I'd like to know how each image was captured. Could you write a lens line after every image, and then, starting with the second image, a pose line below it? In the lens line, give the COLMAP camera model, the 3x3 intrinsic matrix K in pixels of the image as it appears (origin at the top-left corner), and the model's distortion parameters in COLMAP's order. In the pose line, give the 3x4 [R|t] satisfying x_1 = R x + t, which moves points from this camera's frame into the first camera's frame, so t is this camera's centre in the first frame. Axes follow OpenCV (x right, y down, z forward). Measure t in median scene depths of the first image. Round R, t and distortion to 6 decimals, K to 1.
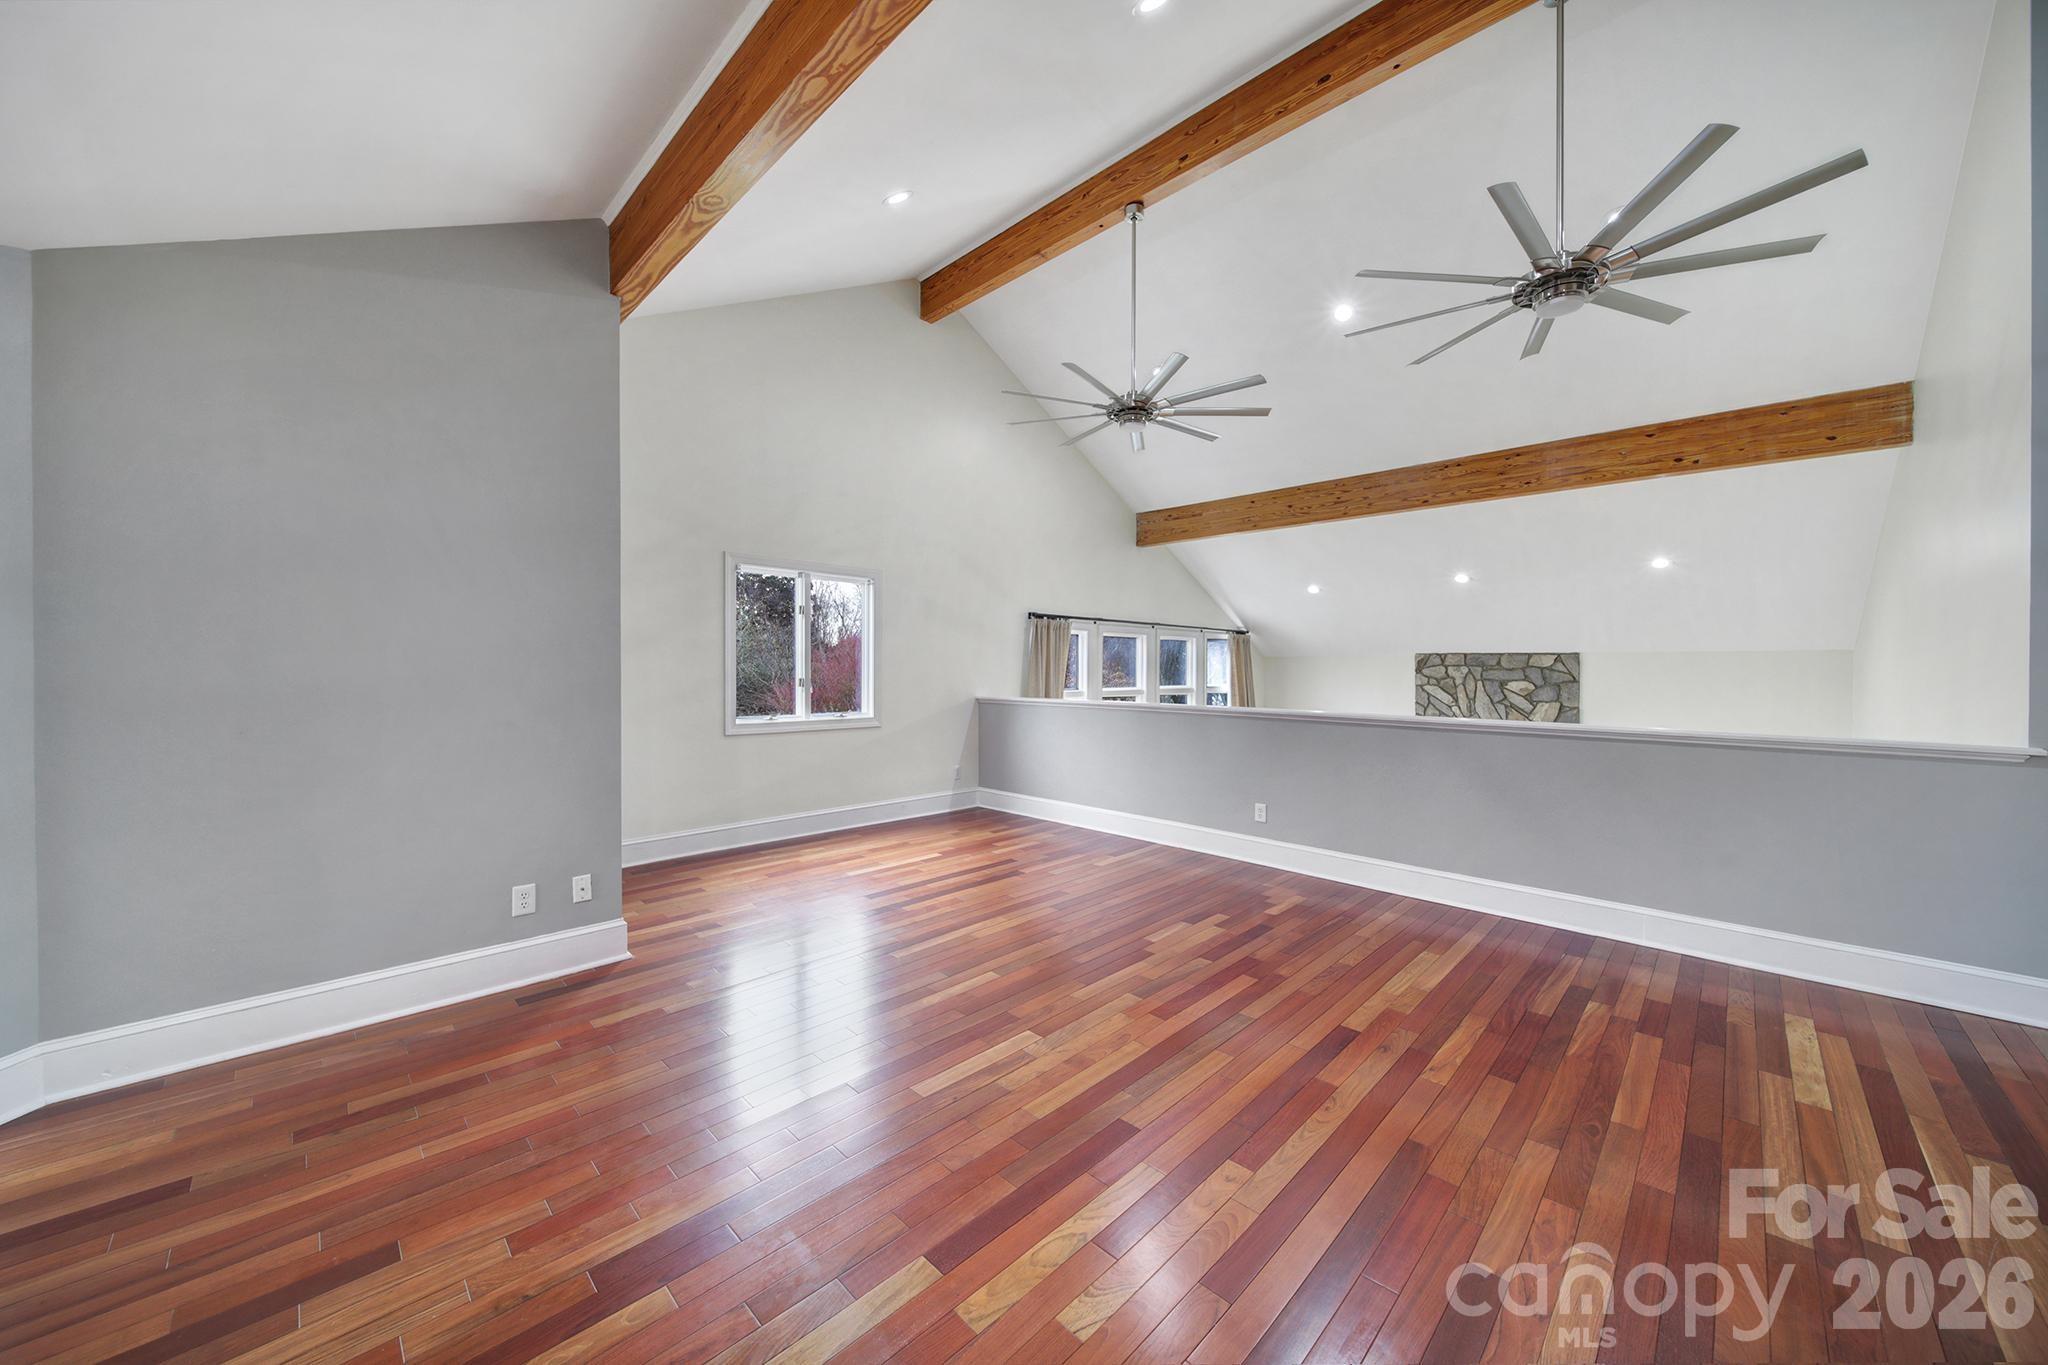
lens RADIAL K [[719.3, 0, 1014.4], [0, 719.3, 665.9], [0, 0, 1]] dist [-0.001598, -0.001188]
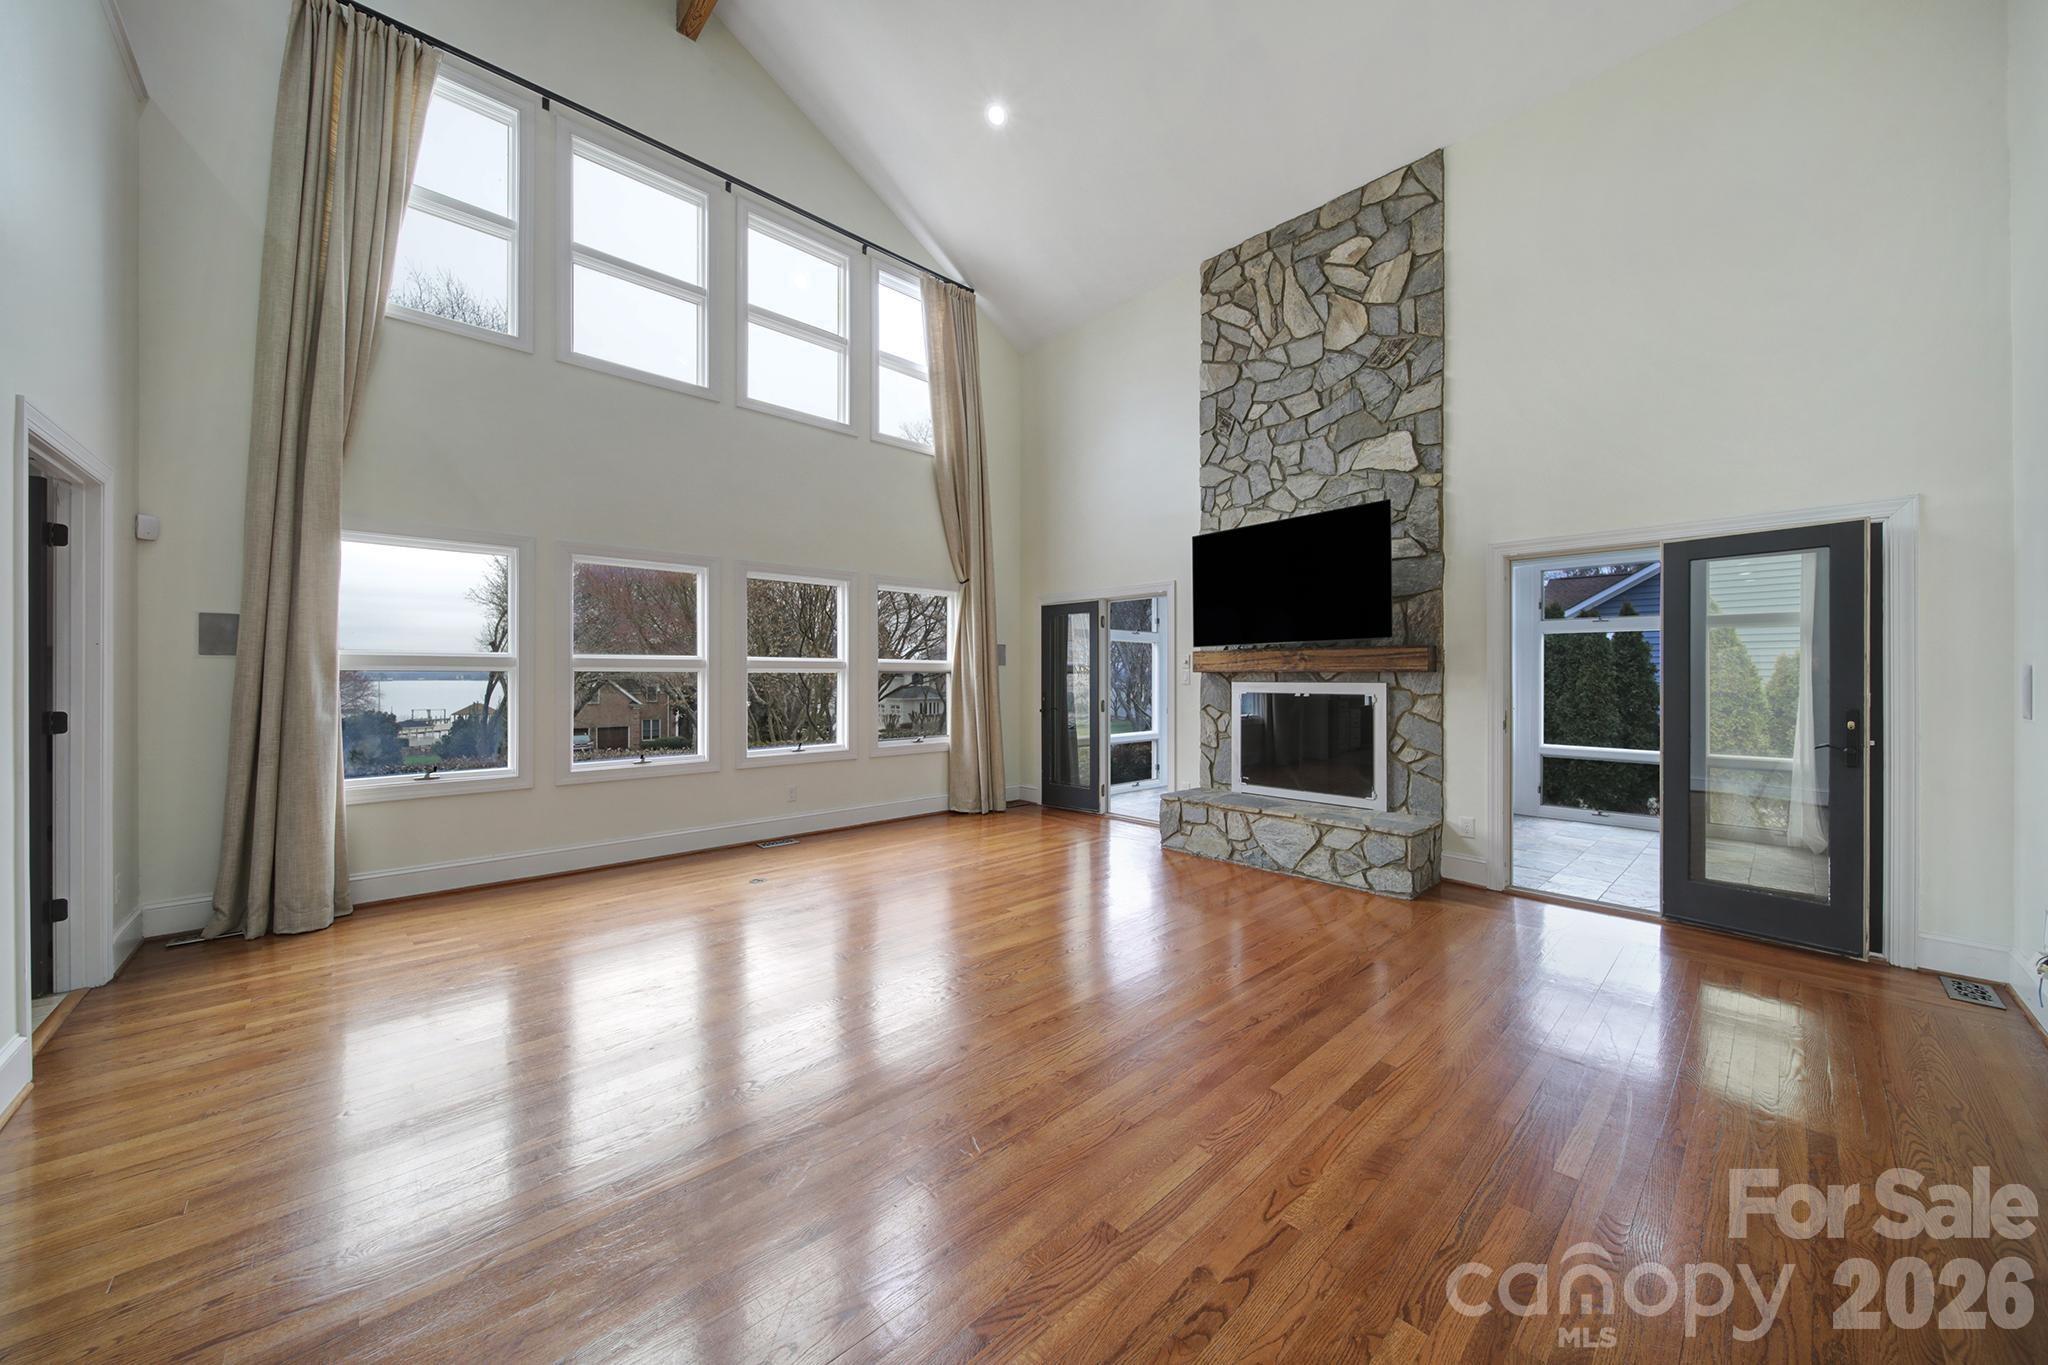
lens RADIAL K [[719.3, 0, 1011.3], [0, 719.3, 672.0], [0, 0, 1]] dist [-0.001598, -0.001188]
pose [[0.999283, -0.007643, -0.037092, 0.450699], [0.007589, 0.999970, -0.001594, 0.349257], [0.037103, 0.001311, 0.999311, 0.423551]]
